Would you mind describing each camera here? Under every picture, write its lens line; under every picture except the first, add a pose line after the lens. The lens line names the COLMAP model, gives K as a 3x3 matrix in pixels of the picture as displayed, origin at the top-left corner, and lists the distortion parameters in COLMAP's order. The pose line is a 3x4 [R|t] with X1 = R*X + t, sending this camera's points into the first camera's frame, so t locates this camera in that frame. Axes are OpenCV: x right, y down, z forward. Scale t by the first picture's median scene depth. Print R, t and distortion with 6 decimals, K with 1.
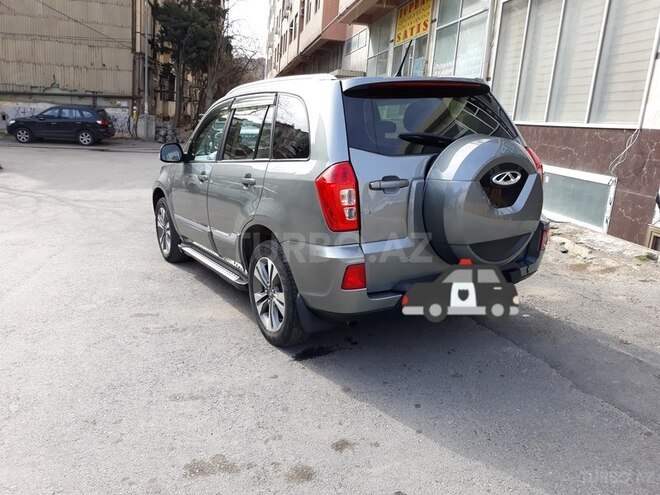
lens RADIAL K [[545.3, 0, 329.0], [0, 545.3, 247.6], [0, 0, 1]] dist [-0.004839, -0.000946]
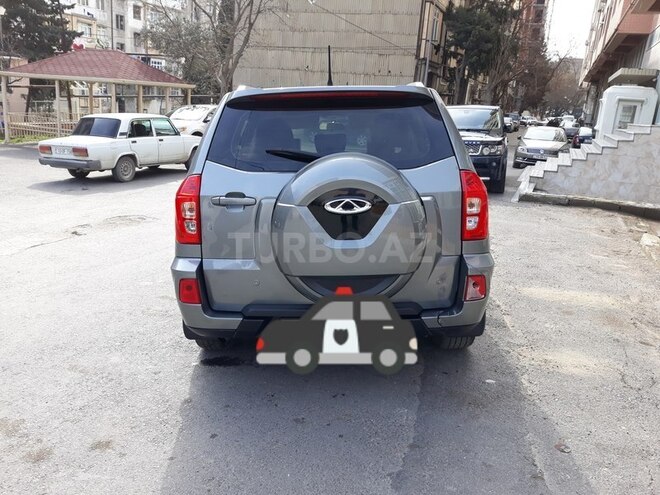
lens RADIAL K [[545.3, 0, 329.0], [0, 545.3, 245.7], [0, 0, 1]] dist [-0.004839, -0.000946]
pose [[0.853347, 0.126101, -0.505863, 0.226347], [-0.130098, 0.991117, 0.027600, -0.026334], [0.504849, 0.042259, 0.862172, 0.079416]]
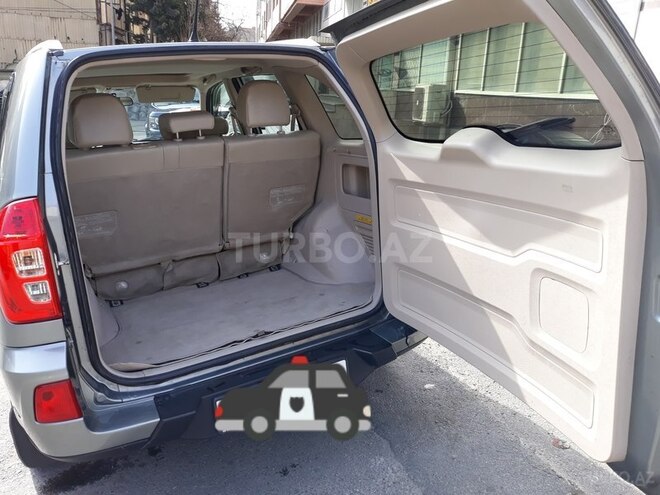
lens RADIAL K [[545.3, 0, 328.5], [0, 545.3, 252.0], [0, 0, 1]] dist [-0.004839, -0.000946]
pose [[0.999720, -0.023006, -0.005460, 0.101111], [0.023290, 0.997961, 0.059420, -0.038389], [0.004081, -0.059531, 0.998218, 0.132295]]
